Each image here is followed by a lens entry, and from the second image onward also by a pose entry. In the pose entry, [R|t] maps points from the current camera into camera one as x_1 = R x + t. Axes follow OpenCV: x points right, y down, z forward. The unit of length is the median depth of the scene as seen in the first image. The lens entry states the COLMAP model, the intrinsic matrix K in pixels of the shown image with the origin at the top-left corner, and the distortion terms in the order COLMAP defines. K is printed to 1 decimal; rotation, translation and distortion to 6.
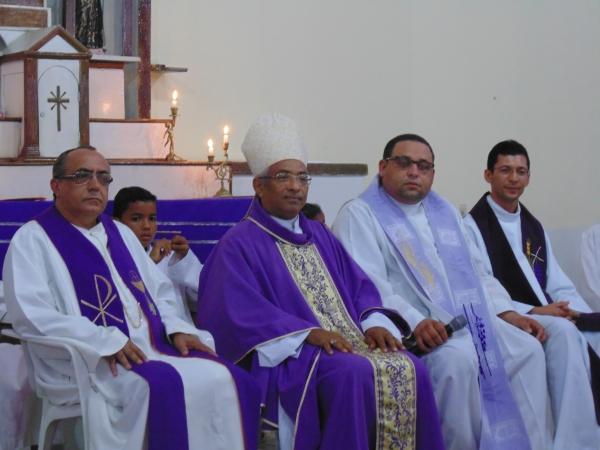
lens RADIAL K [[1824.3, 0, 302.5], [0, 1824.3, 225.2], [0, 0, 1]] dist [-0.661135, 0.000000]
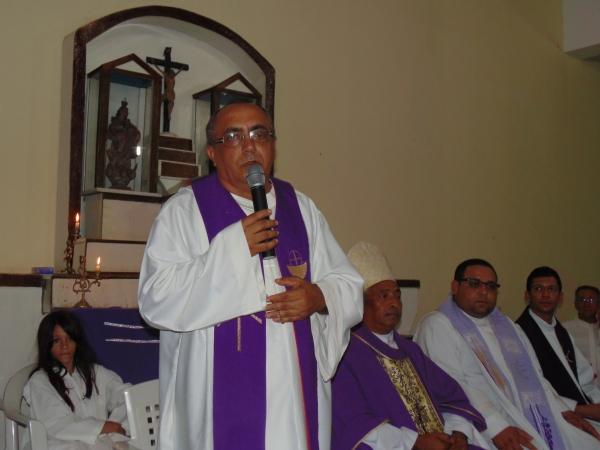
lens RADIAL K [[756.6, 0, 295.3], [0, 756.6, 223.9], [0, 0, 1]] dist [-0.028821, 0.000000]
pose [[0.997293, 0.011092, -0.072683, -0.028581], [-0.017949, 0.995375, -0.094373, -0.024687], [0.071300, 0.095422, 0.992880, 0.492617]]
